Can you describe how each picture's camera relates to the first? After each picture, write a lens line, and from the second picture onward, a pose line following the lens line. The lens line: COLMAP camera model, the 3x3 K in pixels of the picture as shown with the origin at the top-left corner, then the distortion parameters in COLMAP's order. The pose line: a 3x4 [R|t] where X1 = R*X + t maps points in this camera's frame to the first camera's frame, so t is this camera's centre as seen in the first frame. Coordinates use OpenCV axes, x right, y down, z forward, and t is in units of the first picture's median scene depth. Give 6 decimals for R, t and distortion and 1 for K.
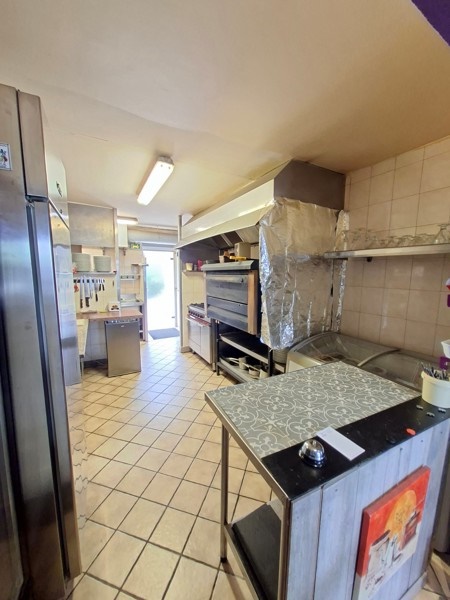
lens RADIAL K [[235.5, 0, 224.8], [0, 235.5, 302.8], [0, 0, 1]] dist [-0.013519, 0.000304]
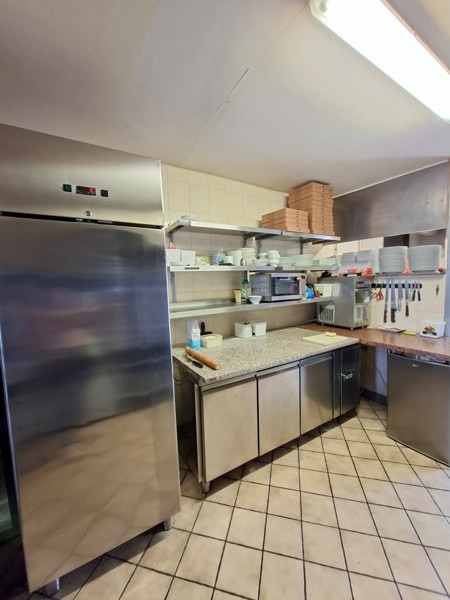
lens RADIAL K [[235.5, 0, 224.8], [0, 235.5, 300.5], [0, 0, 1]] dist [-0.013519, 0.000304]
pose [[0.051126, 0.060357, -0.996867, 0.084245], [-0.099401, 0.993523, 0.055056, -0.036173], [0.993733, 0.096274, 0.056794, 0.455389]]
